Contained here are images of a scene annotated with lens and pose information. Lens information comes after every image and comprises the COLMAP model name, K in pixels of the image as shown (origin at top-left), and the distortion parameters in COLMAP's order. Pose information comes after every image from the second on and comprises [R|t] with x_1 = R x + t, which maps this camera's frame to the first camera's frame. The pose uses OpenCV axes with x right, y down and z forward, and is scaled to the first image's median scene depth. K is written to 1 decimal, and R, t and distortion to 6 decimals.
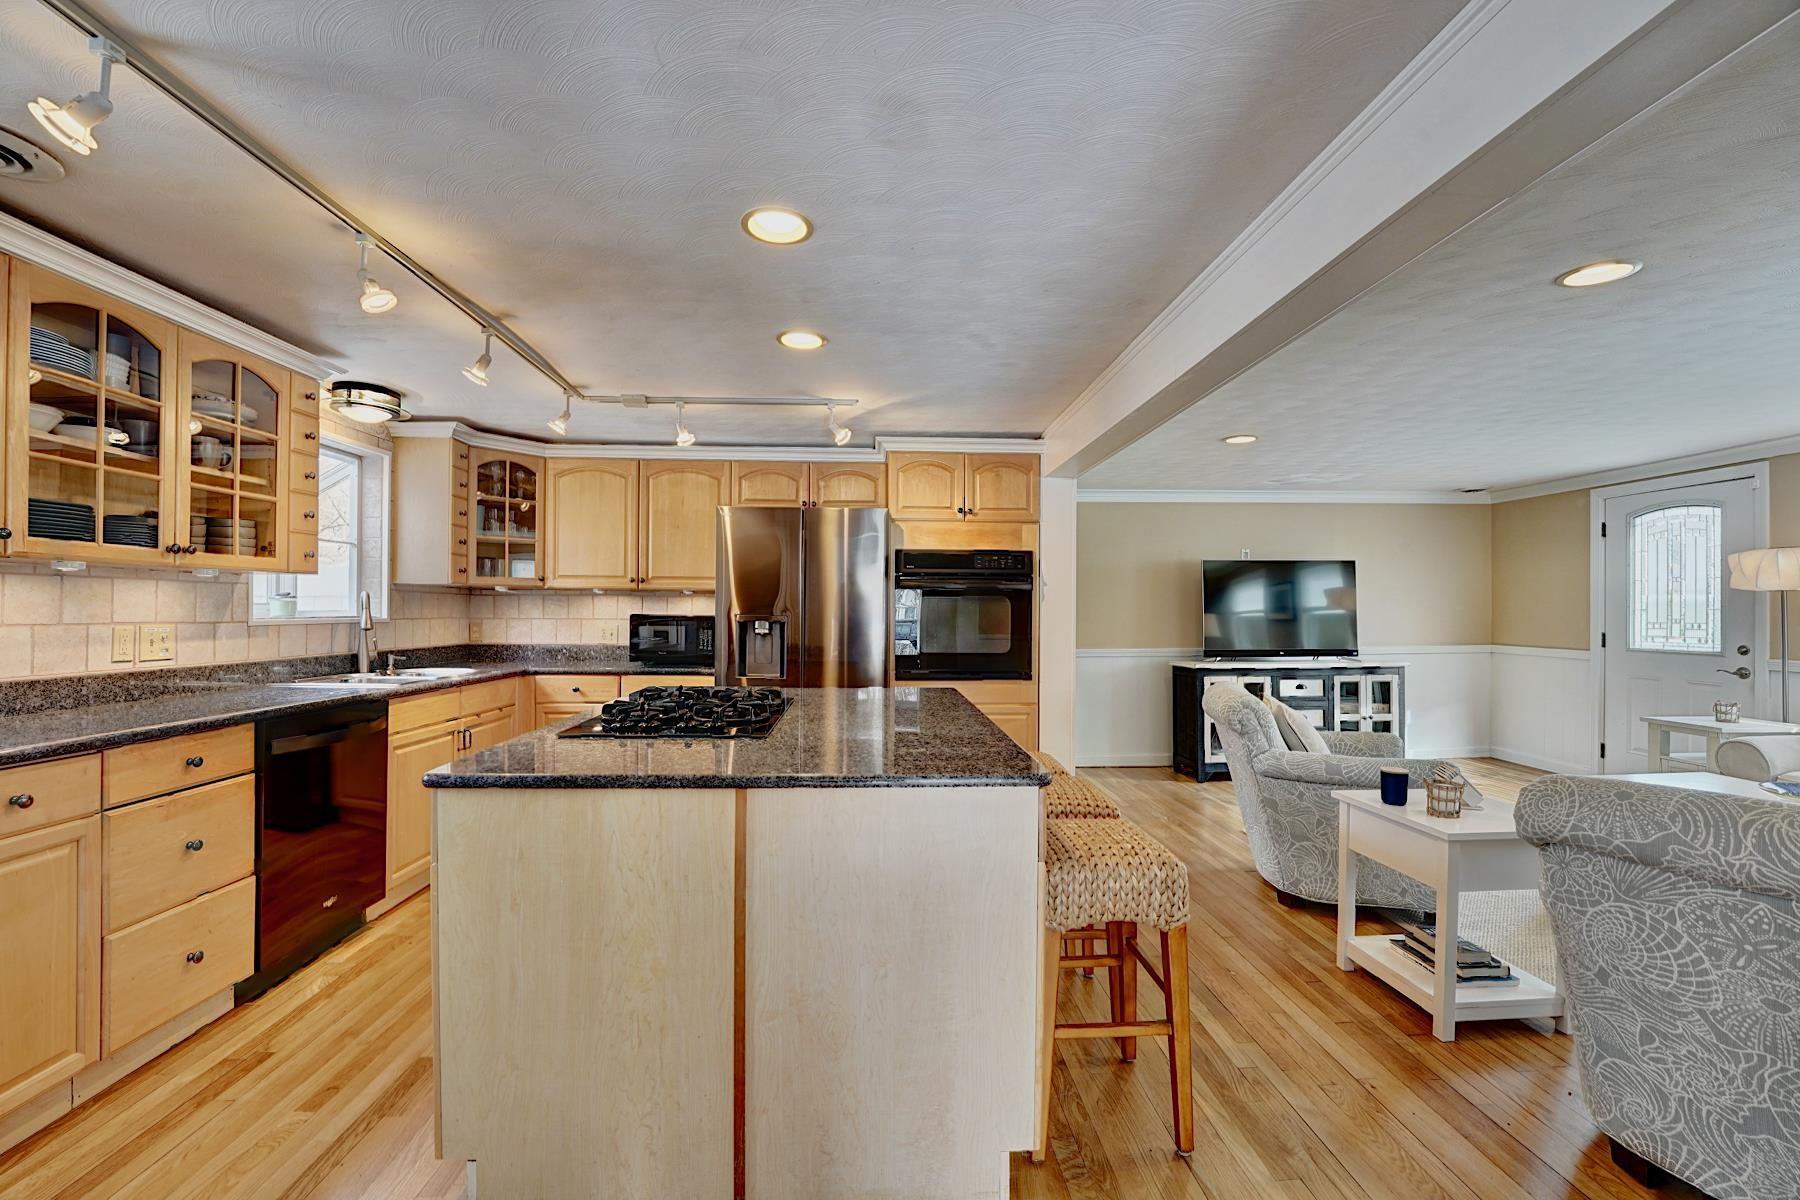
lens RADIAL K [[734.7, 0, 903.8], [0, 734.7, 607.3], [0, 0, 1]] dist [-0.019934, 0.000486]
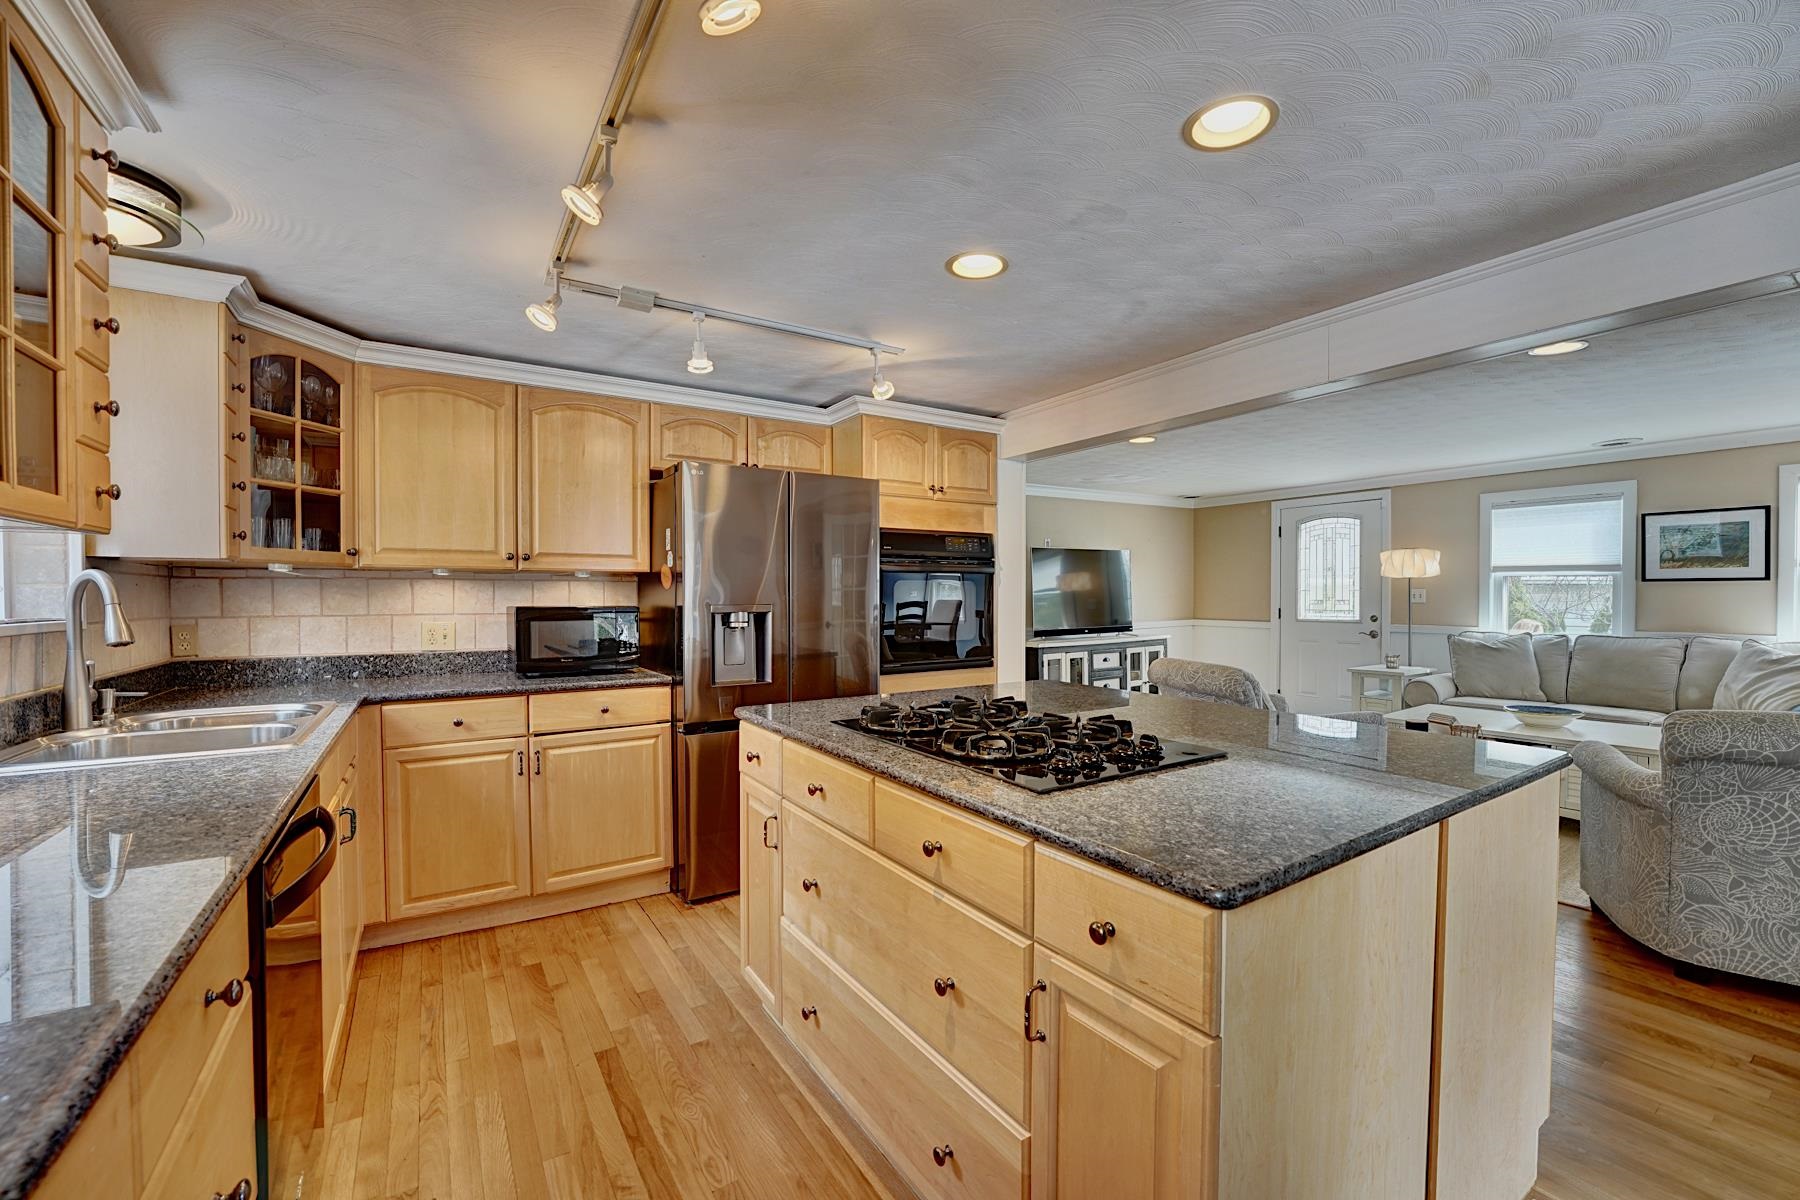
lens RADIAL K [[734.7, 0, 897.4], [0, 734.7, 609.2], [0, 0, 1]] dist [-0.019934, 0.000486]
pose [[0.862603, -0.018985, 0.505525, -0.418094], [0.006768, 0.999639, 0.025994, -0.003467], [-0.505837, -0.019001, 0.862420, 0.222668]]
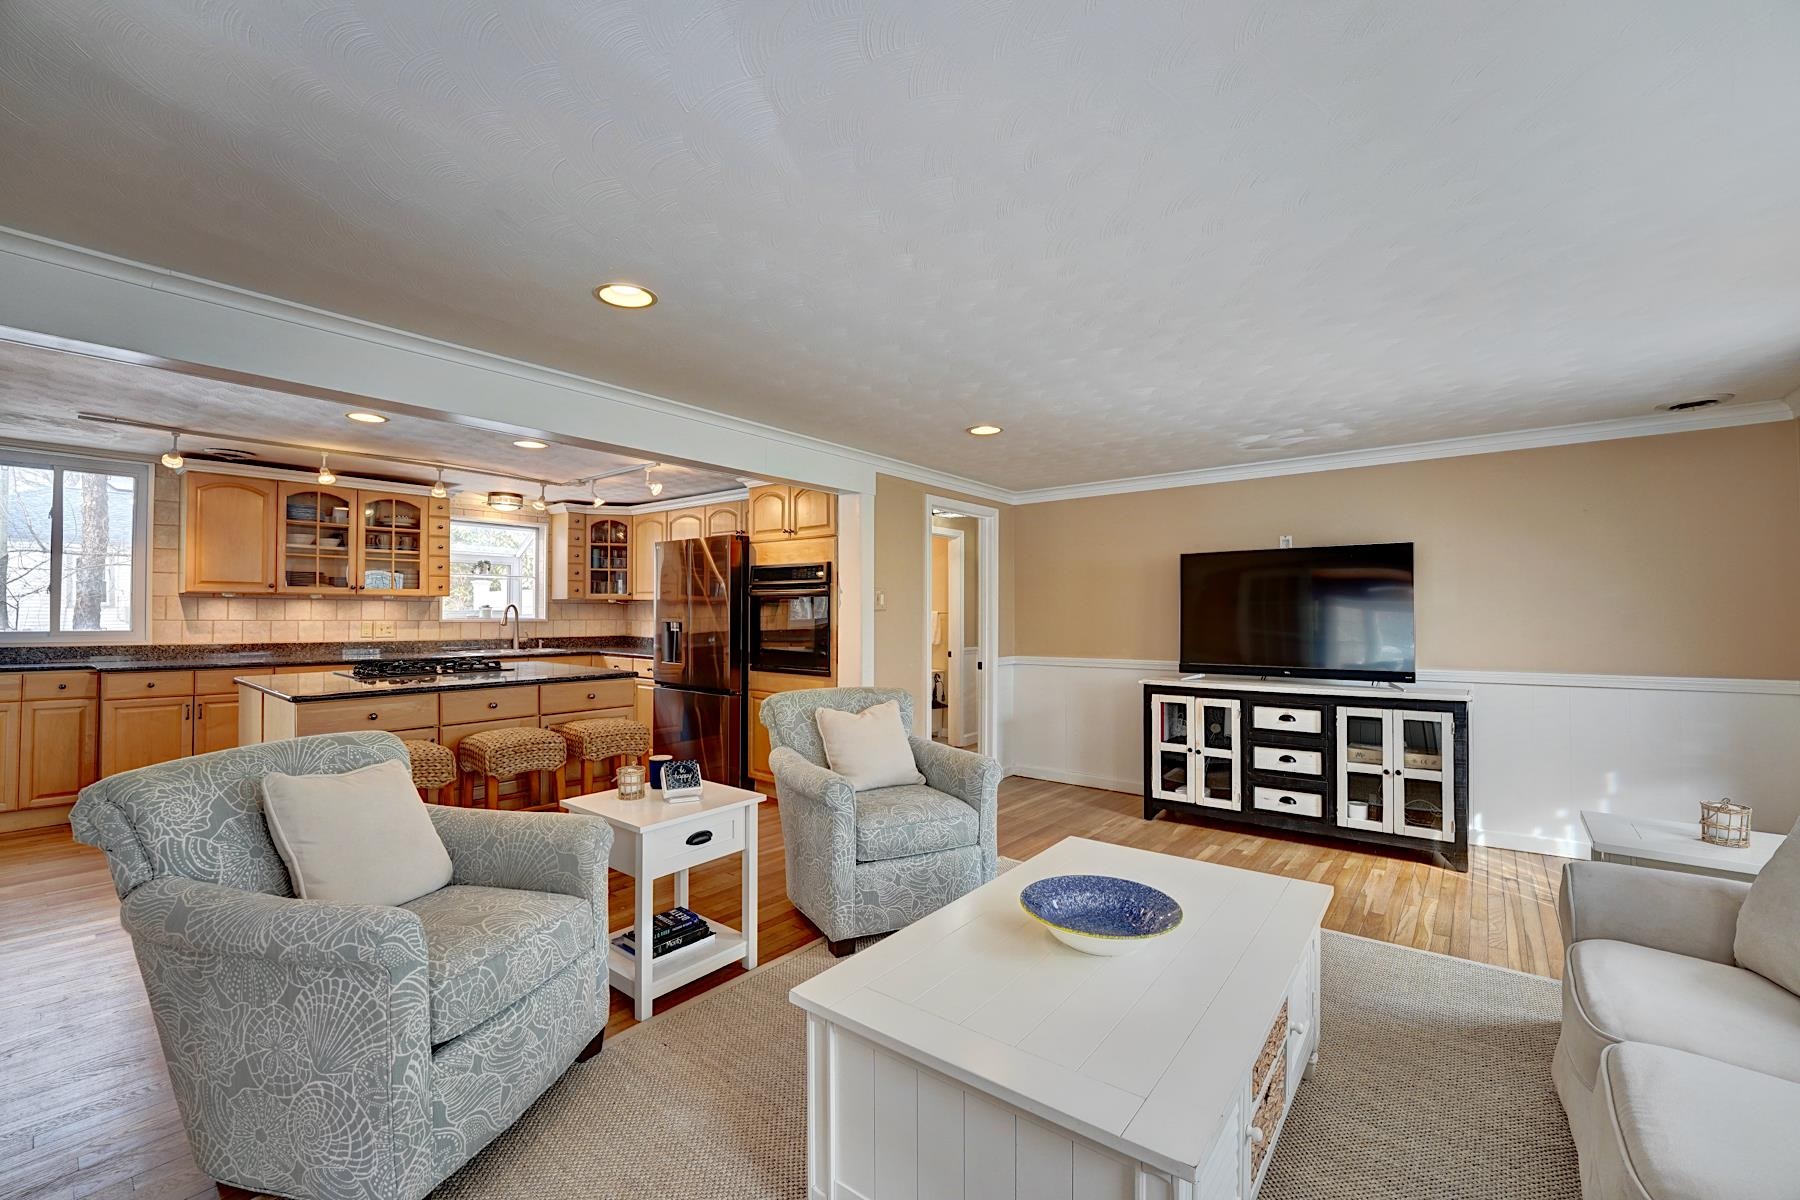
lens RADIAL K [[734.7, 0, 904.6], [0, 734.7, 604.5], [0, 0, 1]] dist [-0.019934, 0.000486]
pose [[0.751032, -0.009395, -0.660199, 0.966902], [0.001600, 0.999922, -0.012408, 0.002188], [0.660264, 0.008263, 0.750988, 0.231866]]
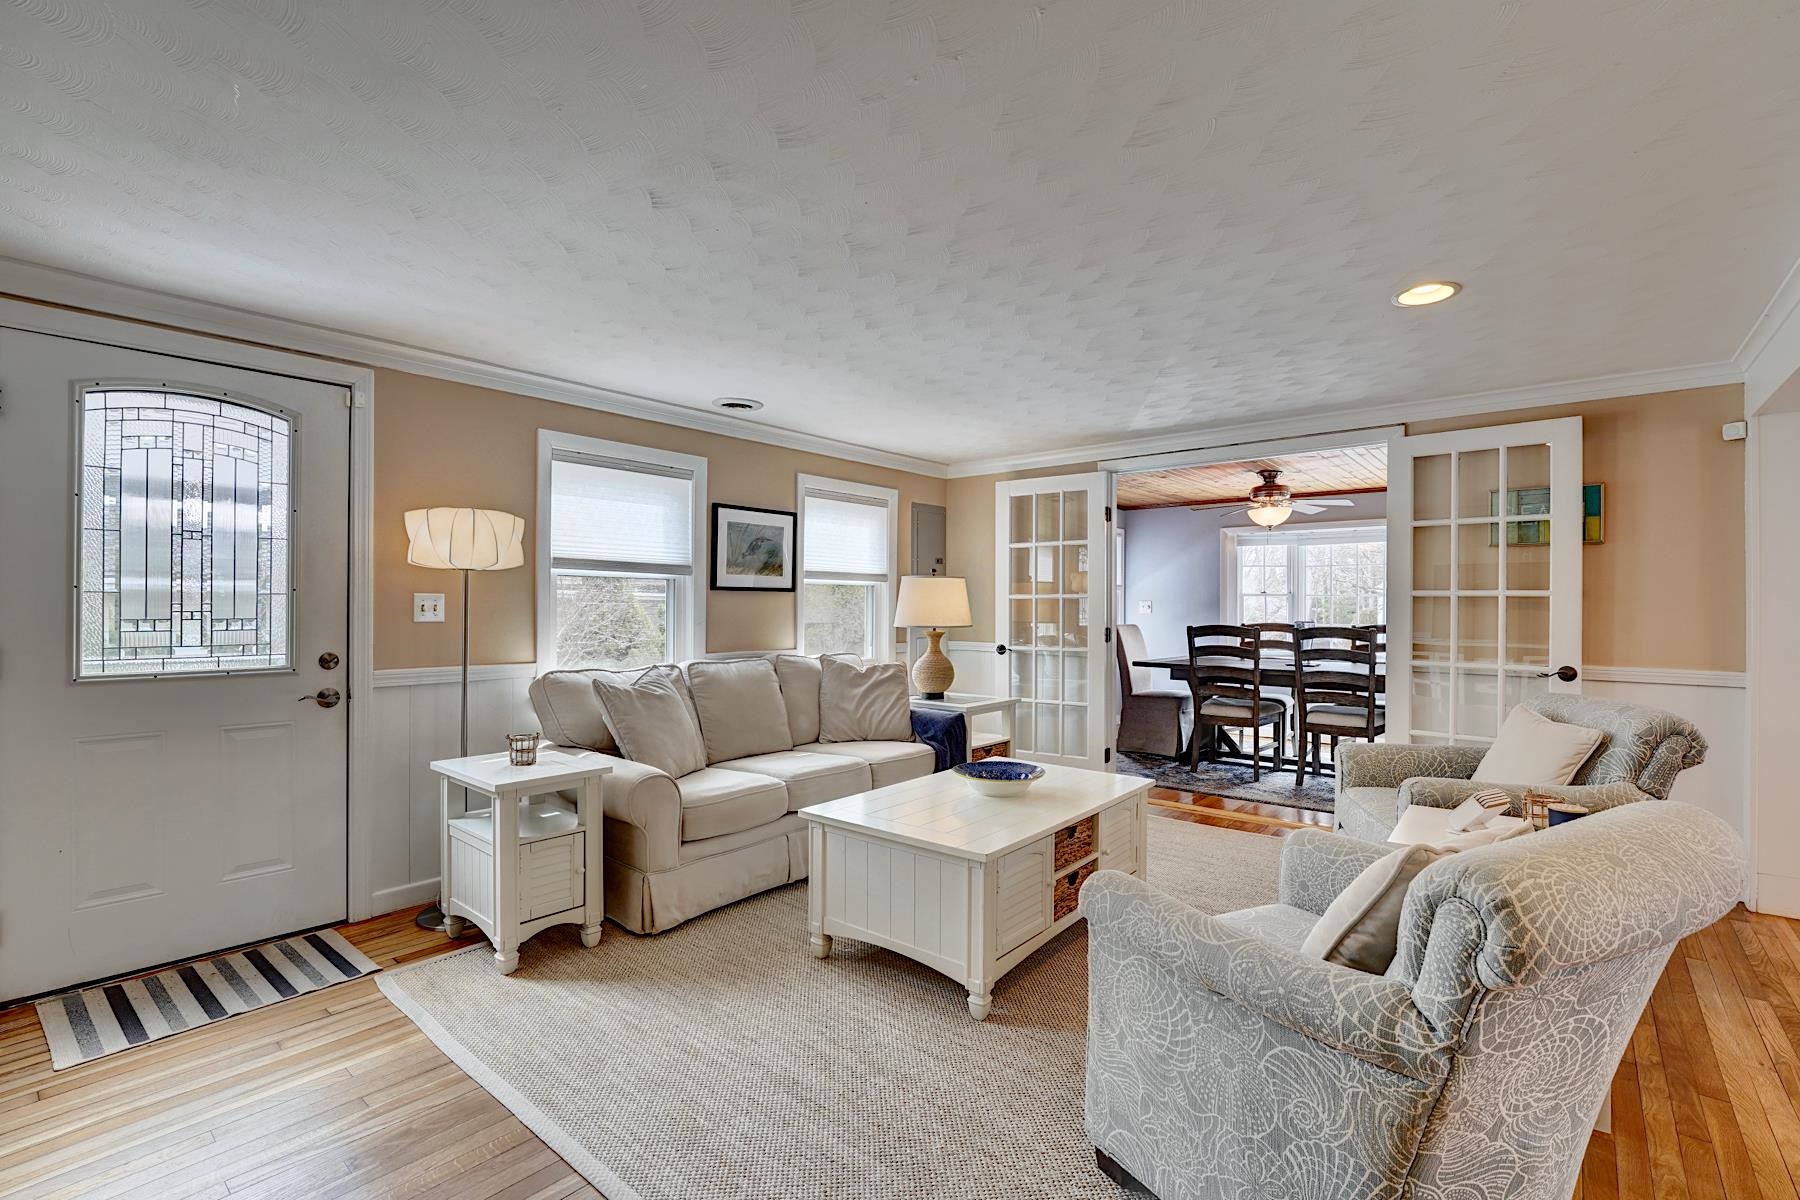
lens RADIAL K [[857.3, 0, 907.0], [0, 857.3, 601.9], [0, 0, 1]] dist [0.000007, 0.000104]
pose [[-0.720435, 0.001833, 0.693520, 0.308741], [-0.006604, 0.999933, -0.009503, 0.013141], [-0.693491, -0.011427, -0.720375, 1.225726]]
